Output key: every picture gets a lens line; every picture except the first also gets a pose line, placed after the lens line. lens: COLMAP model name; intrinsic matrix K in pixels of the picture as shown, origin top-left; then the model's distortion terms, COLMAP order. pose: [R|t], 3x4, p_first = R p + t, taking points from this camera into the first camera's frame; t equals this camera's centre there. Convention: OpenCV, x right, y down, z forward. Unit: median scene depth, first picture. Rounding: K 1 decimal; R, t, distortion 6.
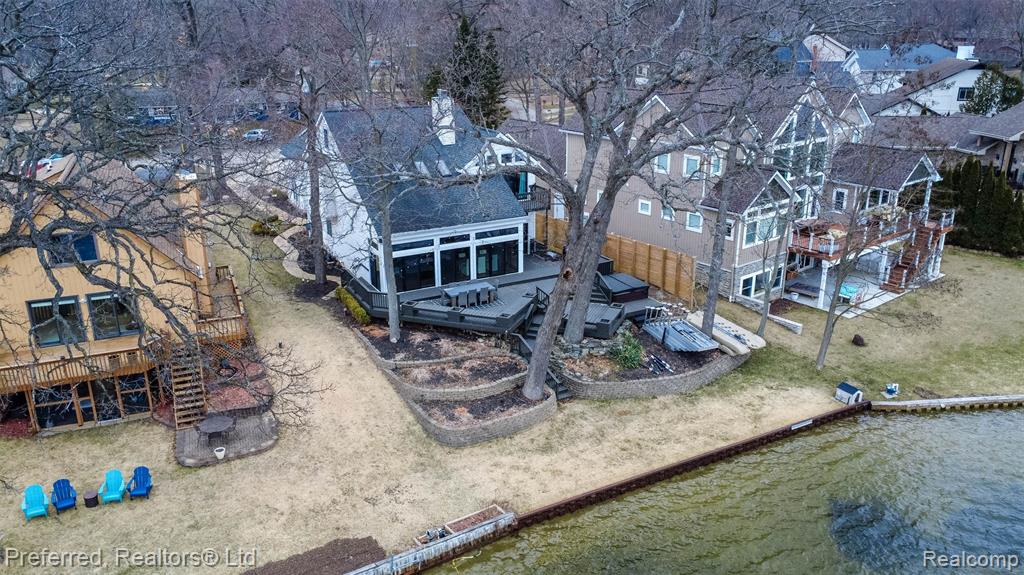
lens RADIAL K [[785.0, 0, 512.9], [0, 785.0, 288.1], [0, 0, 1]] dist [0.004004, -0.001870]
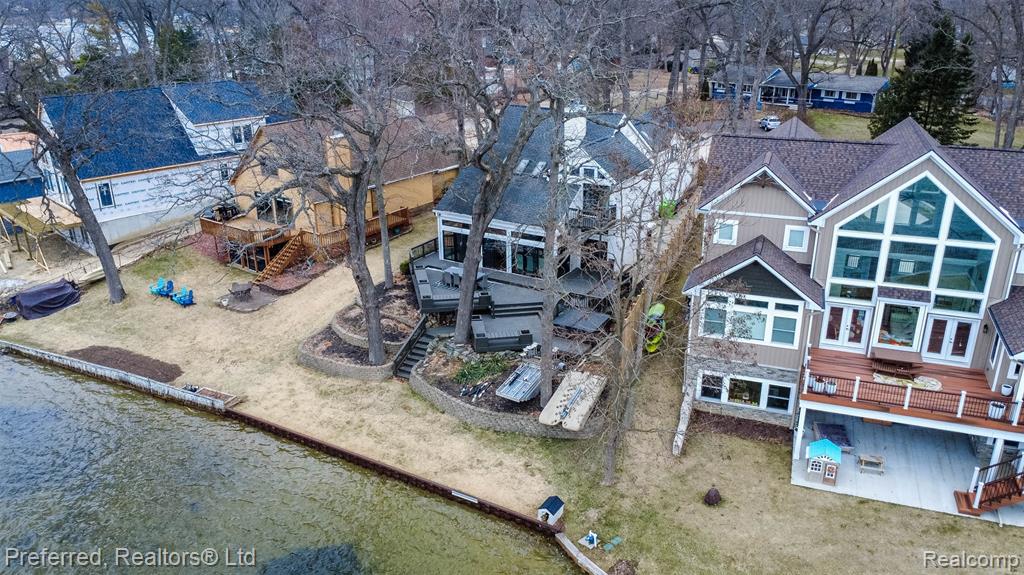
lens RADIAL K [[785.0, 0, 511.7], [0, 785.0, 283.4], [0, 0, 1]] dist [0.004004, -0.001870]
pose [[0.513912, 0.307682, -0.800766, 1.003241], [-0.276960, 0.942986, 0.184582, -0.239352], [0.811904, 0.126921, 0.569827, 0.450476]]
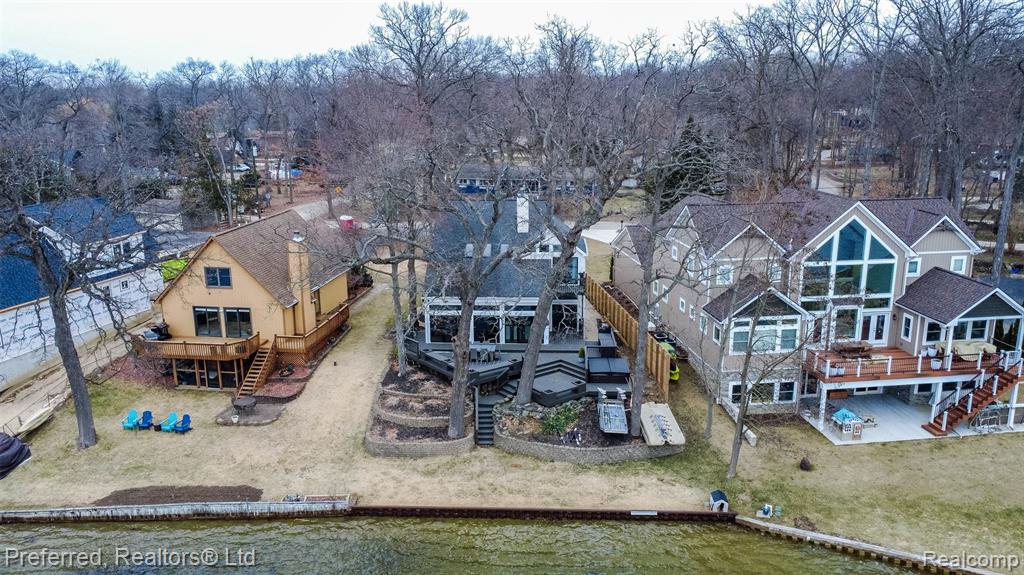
lens RADIAL K [[785.0, 0, 513.3], [0, 785.0, 286.6], [0, 0, 1]] dist [0.004004, -0.001870]
pose [[0.855321, 0.123664, -0.503124, 0.681987], [-0.166615, 0.985165, -0.041104, -0.059331], [0.490577, 0.118985, 0.863236, -0.072992]]
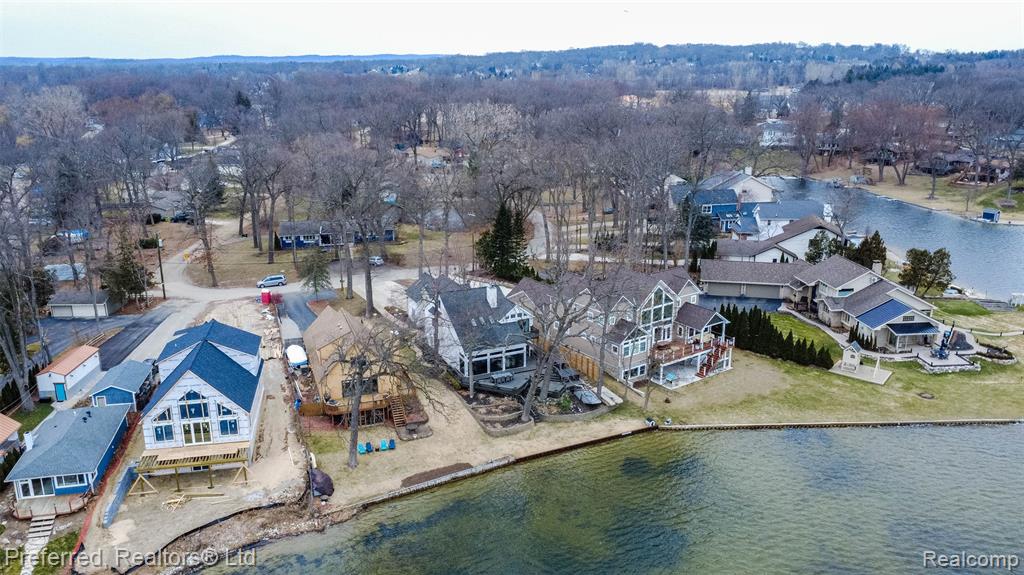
lens RADIAL K [[785.0, 0, 513.9], [0, 785.0, 290.2], [0, 0, 1]] dist [0.004004, -0.001870]
pose [[0.998837, 0.015456, -0.045660, 0.096825], [-0.017542, 0.998804, -0.045642, -0.167372], [0.044900, 0.046390, 0.997914, -1.567170]]
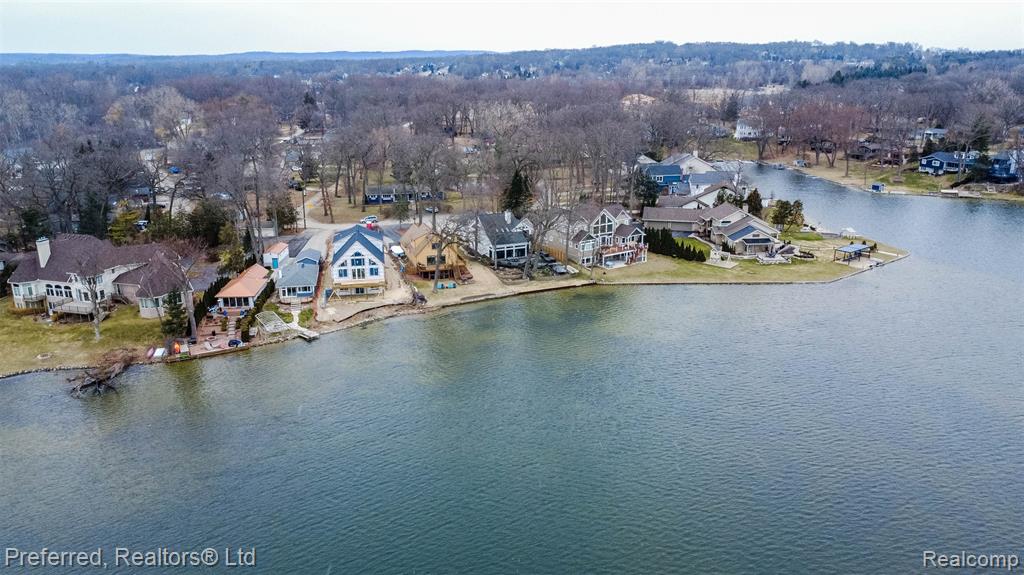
lens RADIAL K [[785.0, 0, 511.1], [0, 785.0, 289.7], [0, 0, 1]] dist [0.004004, -0.001870]
pose [[0.996489, 0.024759, -0.079979, 0.320043], [-0.028024, 0.998808, -0.039955, 0.386899], [0.078894, 0.042056, 0.995995, -3.698347]]
